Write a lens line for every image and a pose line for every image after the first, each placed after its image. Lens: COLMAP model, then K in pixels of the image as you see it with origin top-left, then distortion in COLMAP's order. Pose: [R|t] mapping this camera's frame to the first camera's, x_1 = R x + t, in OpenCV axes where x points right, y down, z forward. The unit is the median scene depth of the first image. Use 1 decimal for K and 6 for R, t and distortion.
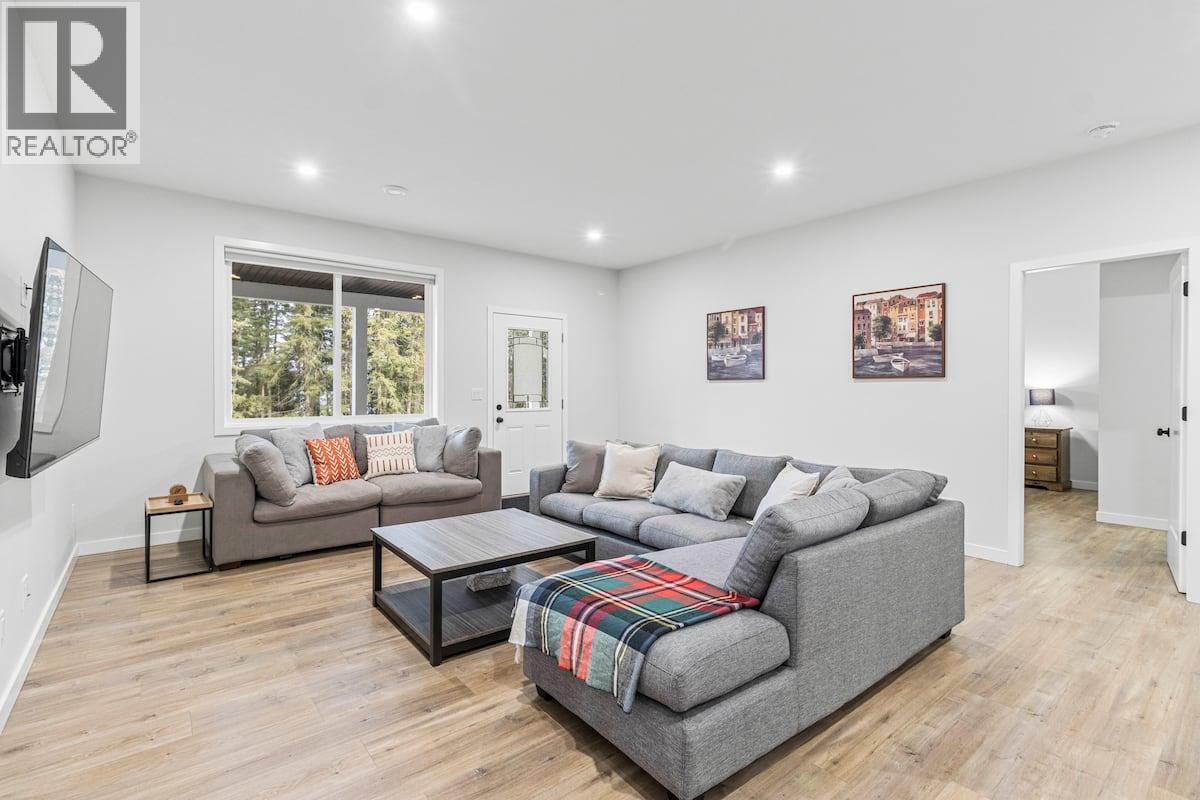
lens RADIAL K [[560.0, 0, 609.6], [0, 560.0, 395.1], [0, 0, 1]] dist [0.006308, -0.000422]
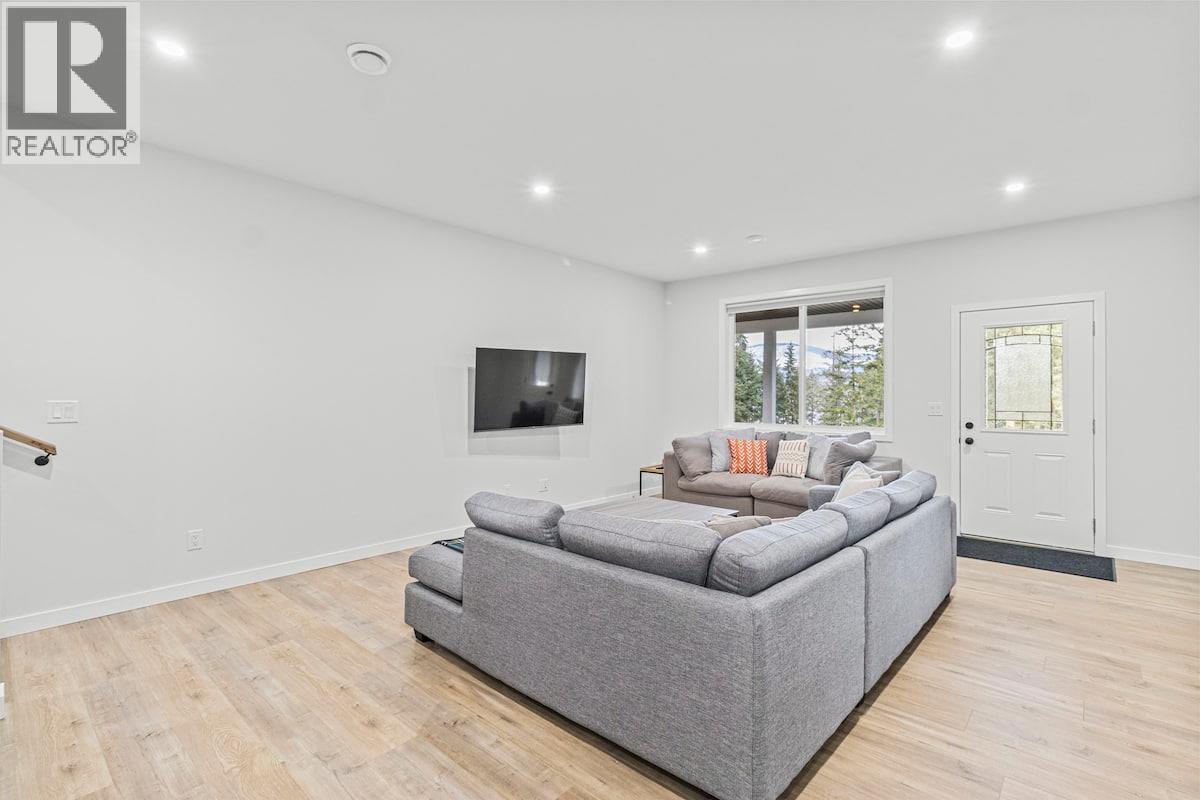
lens RADIAL K [[560.0, 0, 606.7], [0, 560.0, 396.4], [0, 0, 1]] dist [0.006308, -0.000422]
pose [[0.153194, -0.002239, -0.988194, 0.705075], [-0.015395, 0.999871, -0.004653, -0.012243], [0.988076, 0.015926, 0.153140, 0.458596]]
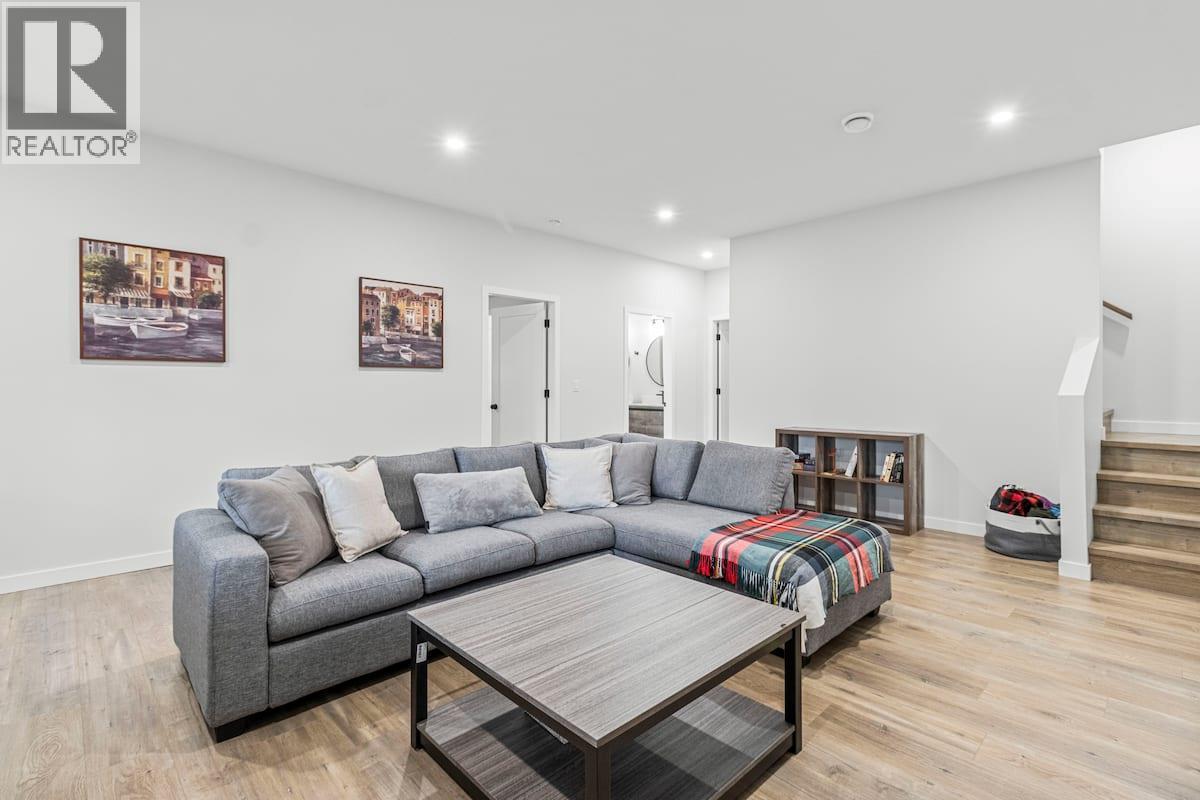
lens RADIAL K [[560.0, 0, 600.6], [0, 560.0, 392.3], [0, 0, 1]] dist [0.006308, -0.000422]
pose [[-0.082120, -0.012686, 0.996542, -0.540714], [0.009862, 0.999860, 0.013540, 0.004625], [-0.996574, 0.010939, -0.081984, 0.700324]]
